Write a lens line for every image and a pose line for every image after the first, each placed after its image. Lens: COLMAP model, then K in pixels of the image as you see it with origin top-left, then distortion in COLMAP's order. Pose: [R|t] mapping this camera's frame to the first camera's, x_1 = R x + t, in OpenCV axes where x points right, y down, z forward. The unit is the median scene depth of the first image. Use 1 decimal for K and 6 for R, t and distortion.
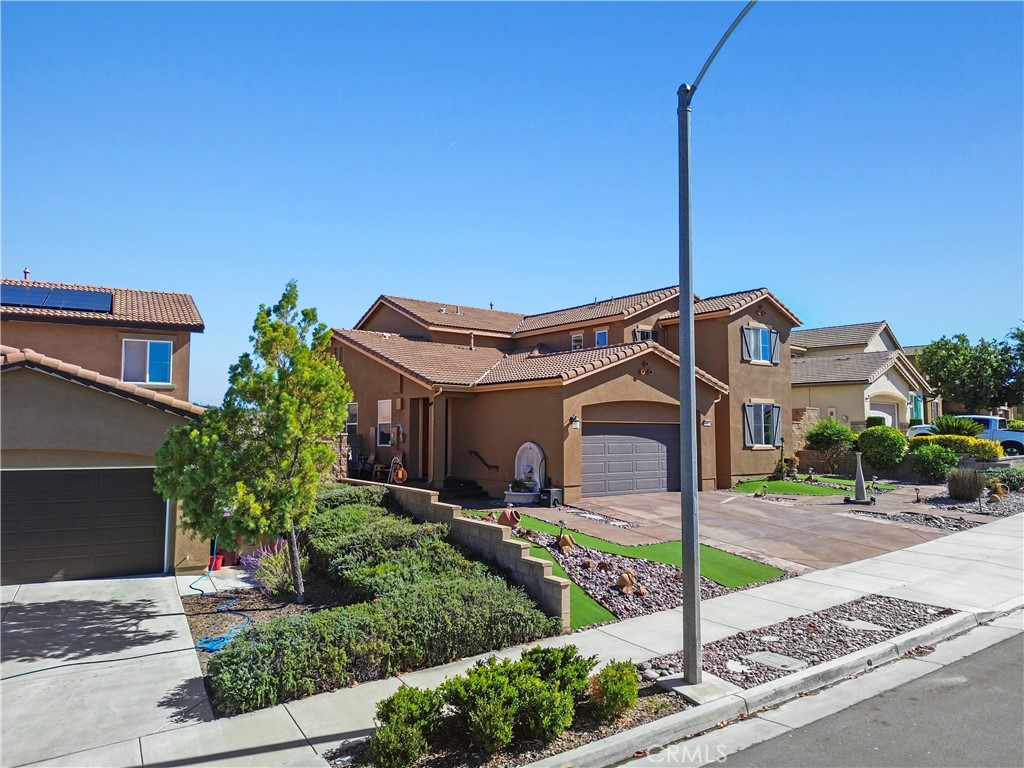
lens RADIAL K [[721.1, 0, 512.0], [0, 721.1, 384.0], [0, 0, 1]] dist [0.086770, -0.104555]
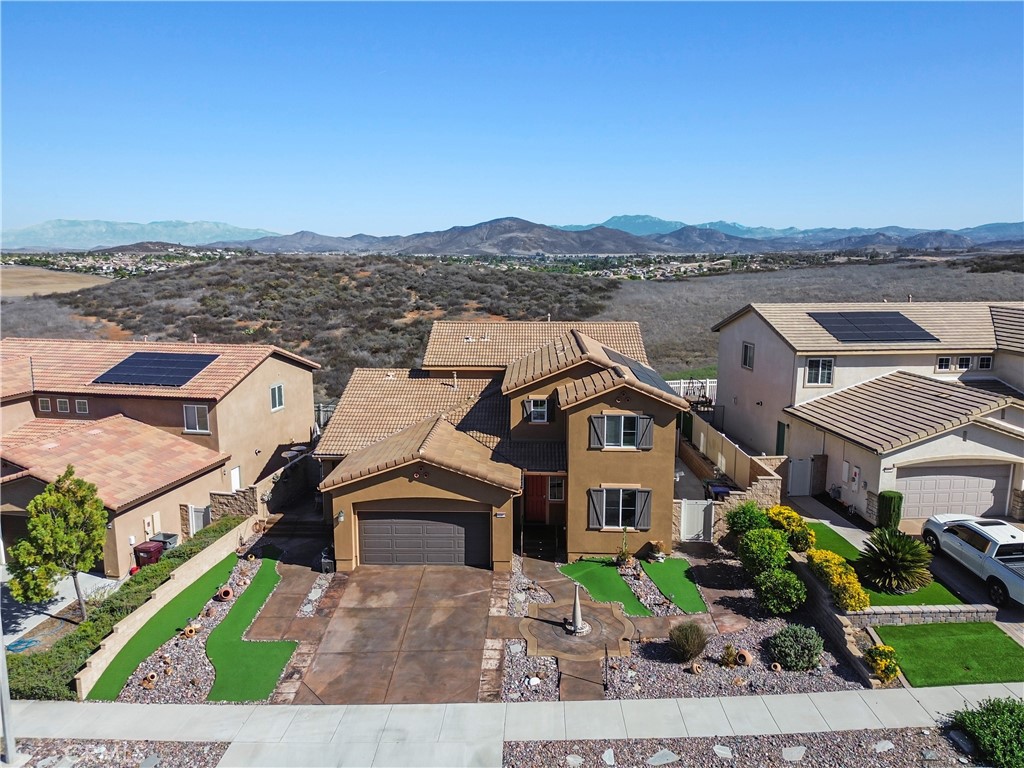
lens RADIAL K [[721.1, 0, 512.0], [0, 721.1, 384.0], [0, 0, 1]] dist [0.086770, -0.104555]
pose [[0.770709, 0.109831, -0.627650, 0.865457], [0.044190, 0.973448, 0.224603, -0.356167], [0.635653, -0.200839, 0.745392, 0.187803]]
